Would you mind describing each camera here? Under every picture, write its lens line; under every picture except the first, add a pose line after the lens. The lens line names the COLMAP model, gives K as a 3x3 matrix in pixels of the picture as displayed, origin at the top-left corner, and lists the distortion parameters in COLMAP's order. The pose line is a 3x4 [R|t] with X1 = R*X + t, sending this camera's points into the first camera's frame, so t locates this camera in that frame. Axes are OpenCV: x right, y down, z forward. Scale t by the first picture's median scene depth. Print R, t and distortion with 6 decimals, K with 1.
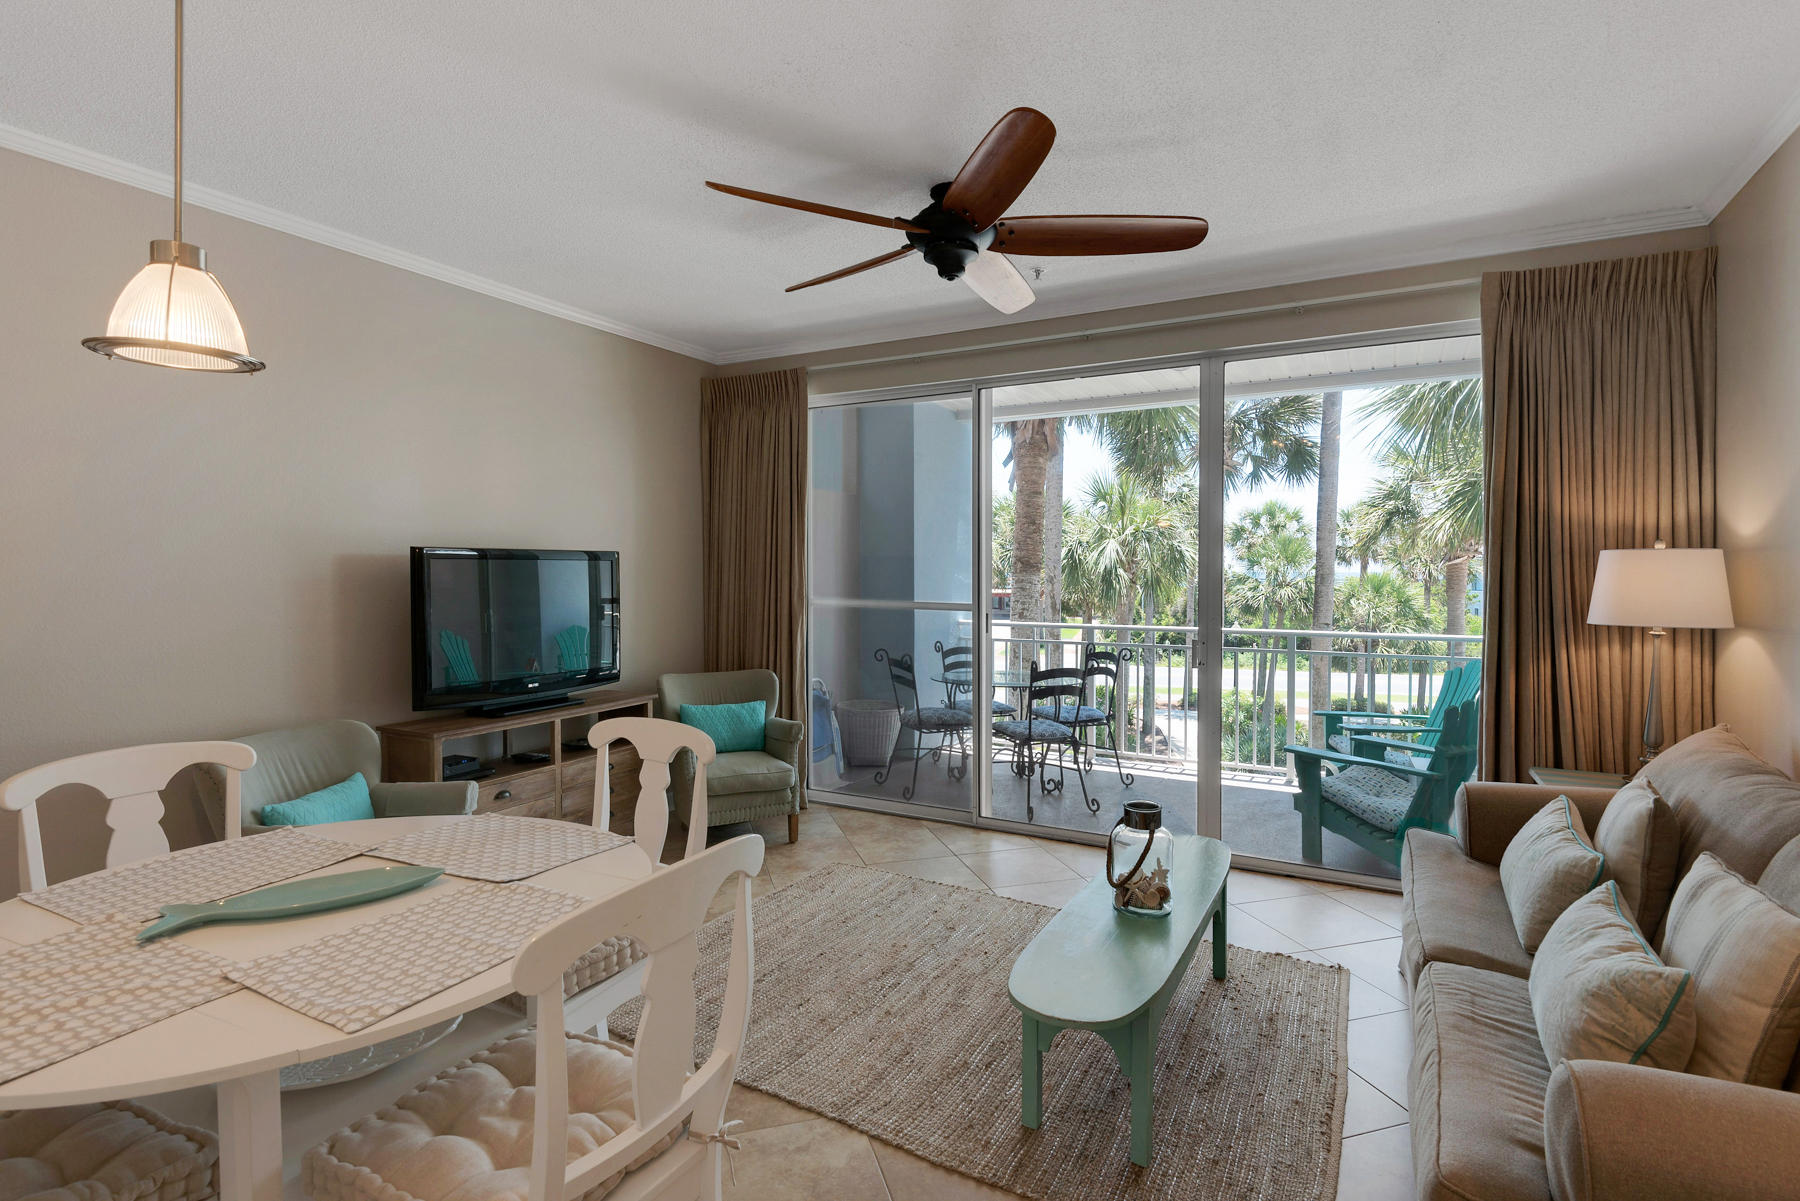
lens RADIAL K [[914.3, 0, 895.4], [0, 914.3, 562.2], [0, 0, 1]] dist [0.001441, -0.014142]
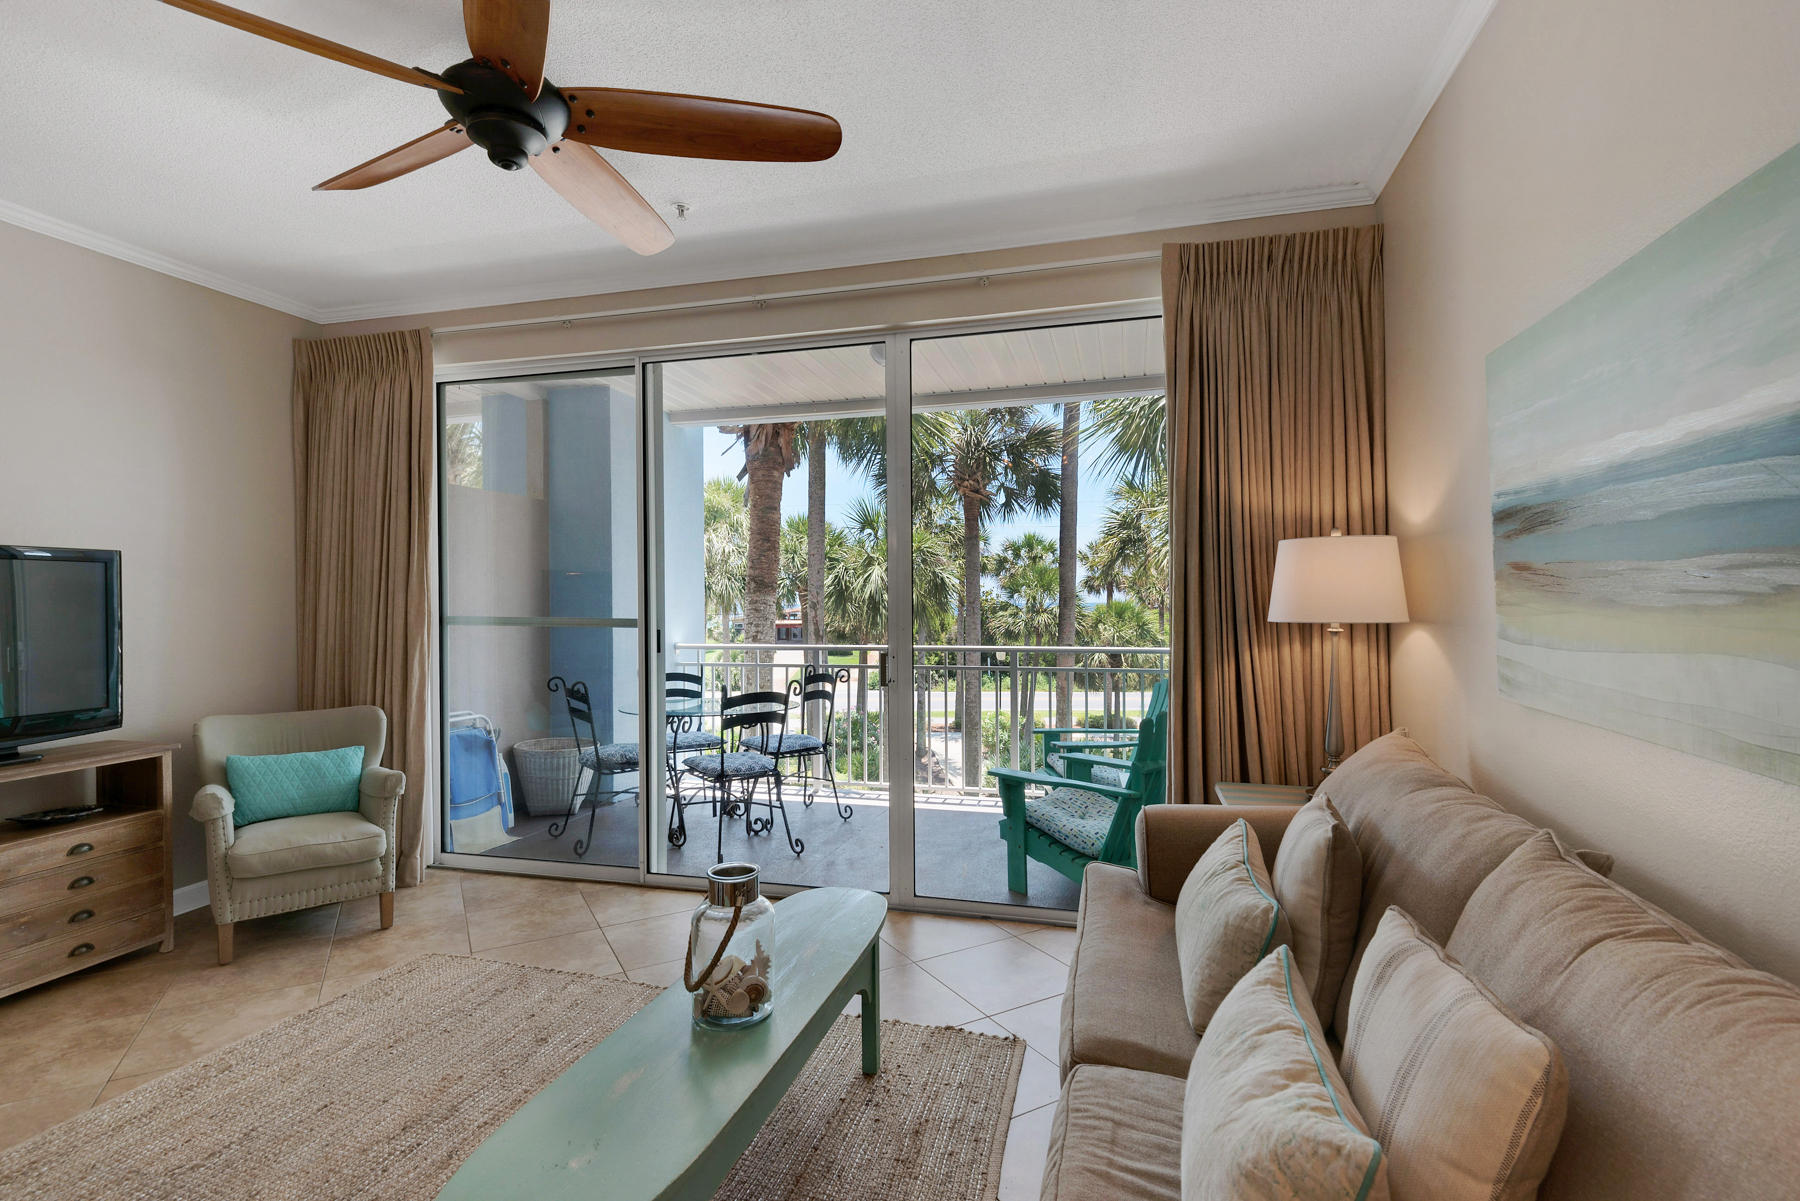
lens RADIAL K [[914.3, 0, 895.4], [0, 914.3, 562.2], [0, 0, 1]] dist [0.001441, -0.014142]
pose [[0.970158, 0.001316, 0.242471, 0.161795], [0.006382, 0.999500, -0.030961, 0.031221], [-0.242390, 0.031584, 0.969665, 0.185395]]
